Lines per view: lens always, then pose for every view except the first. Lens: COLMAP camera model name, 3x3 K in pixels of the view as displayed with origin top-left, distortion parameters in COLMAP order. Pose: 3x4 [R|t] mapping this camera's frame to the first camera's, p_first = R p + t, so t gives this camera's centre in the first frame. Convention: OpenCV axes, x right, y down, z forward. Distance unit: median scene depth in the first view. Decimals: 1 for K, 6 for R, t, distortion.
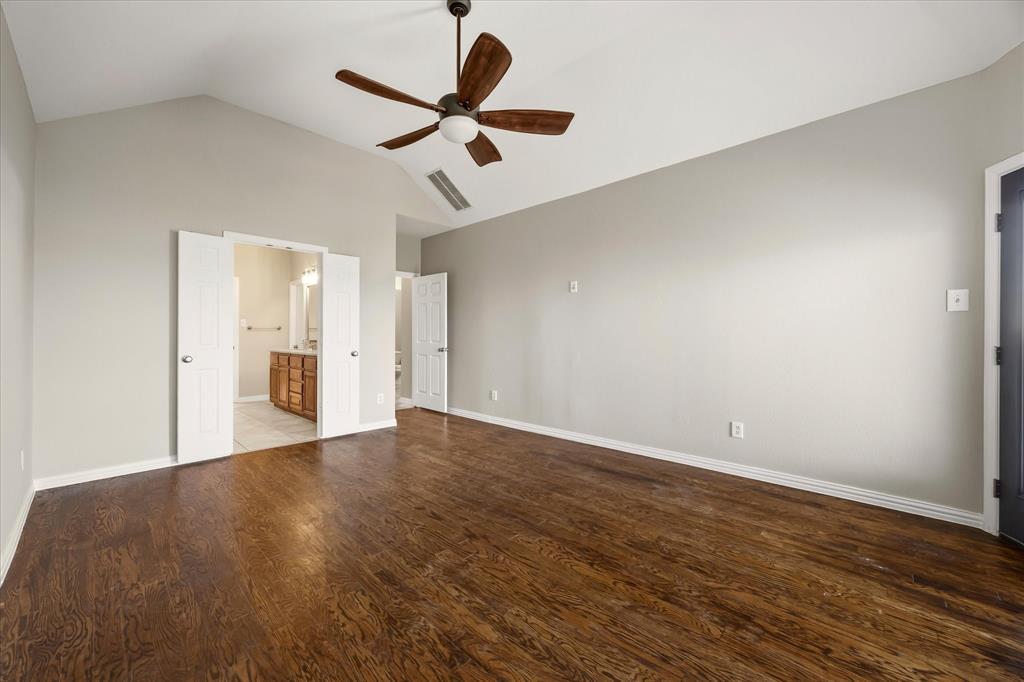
lens RADIAL K [[390.8, 0, 509.0], [0, 390.8, 341.6], [0, 0, 1]] dist [0.001191, -0.000050]
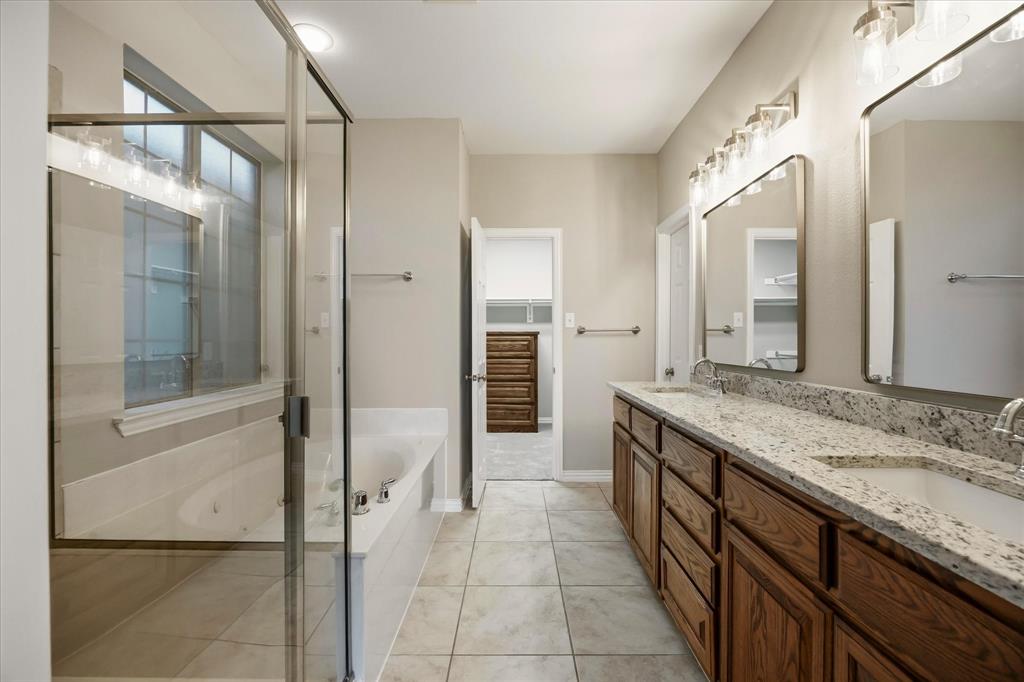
lens RADIAL K [[390.8, 0, 511.4], [0, 390.8, 340.9], [0, 0, 1]] dist [0.001191, -0.000050]
pose [[0.665223, 0.007120, -0.746611, -0.350635], [-0.013347, 0.999908, -0.002356, -0.019031], [0.746525, 0.011532, 0.665257, 0.602605]]
